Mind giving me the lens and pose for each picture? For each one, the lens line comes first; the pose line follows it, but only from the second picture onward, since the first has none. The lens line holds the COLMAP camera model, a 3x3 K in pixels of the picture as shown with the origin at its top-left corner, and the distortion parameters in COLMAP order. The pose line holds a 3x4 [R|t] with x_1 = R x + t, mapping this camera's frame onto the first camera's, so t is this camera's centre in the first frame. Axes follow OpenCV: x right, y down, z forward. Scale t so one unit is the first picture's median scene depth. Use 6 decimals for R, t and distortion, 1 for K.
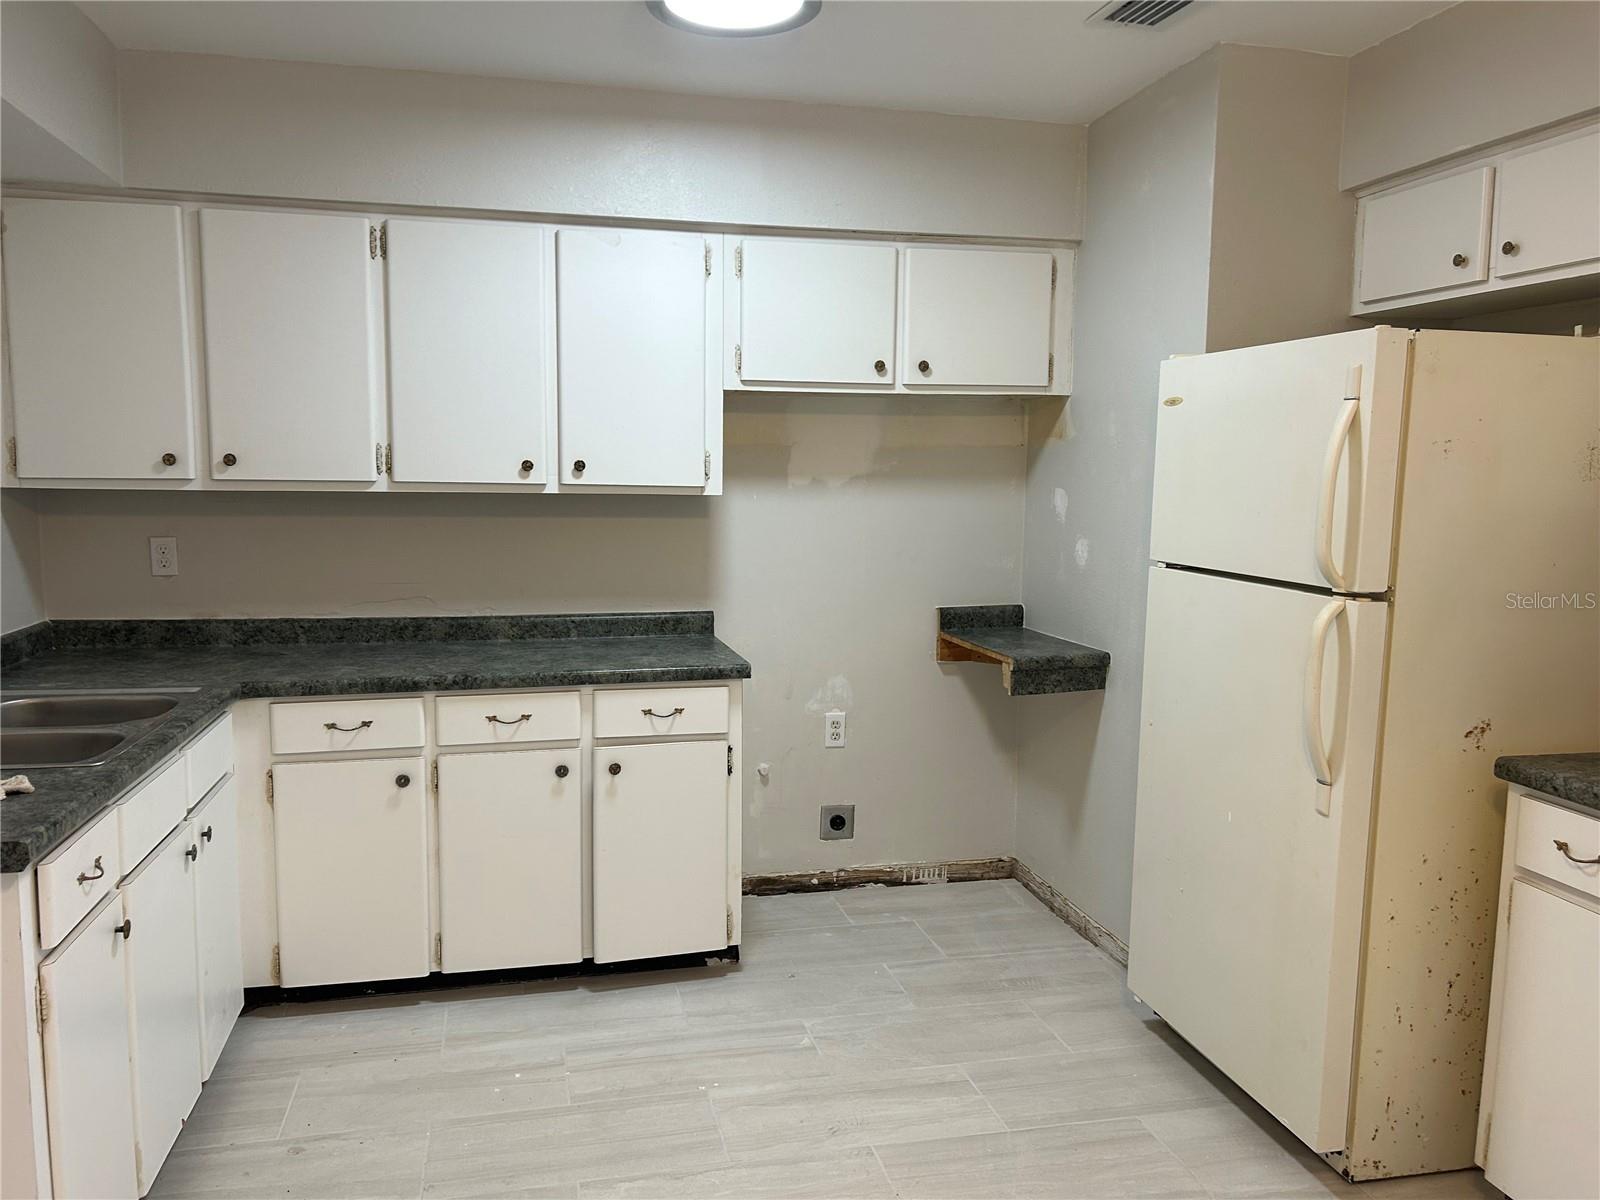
lens RADIAL K [[1202.1, 0, 810.2], [0, 1202.1, 602.9], [0, 0, 1]] dist [0.070277, -0.076359]
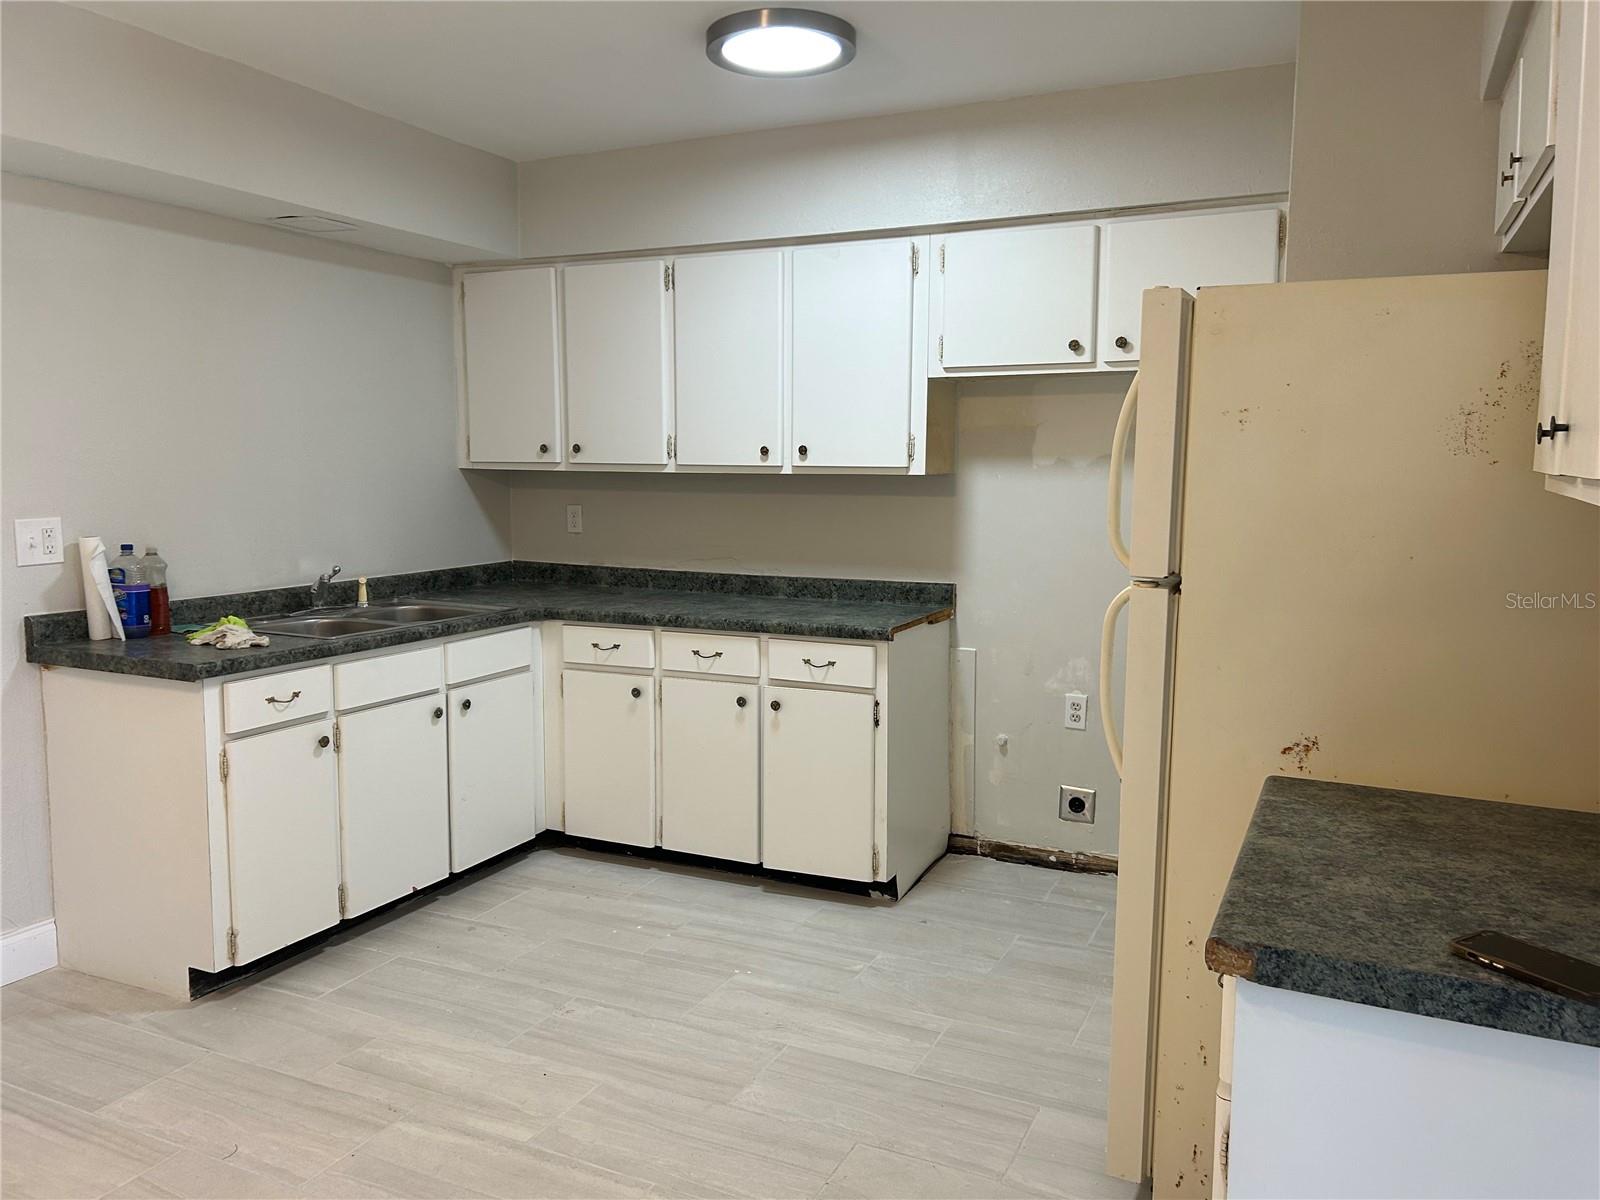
lens RADIAL K [[1202.1, 0, 785.1], [0, 1202.1, 594.0], [0, 0, 1]] dist [0.070277, -0.076359]
pose [[0.784176, 0.063585, -0.617272, 0.552783], [-0.062113, 0.997784, 0.023874, -0.000444], [0.617422, 0.019619, 0.786387, 0.075547]]
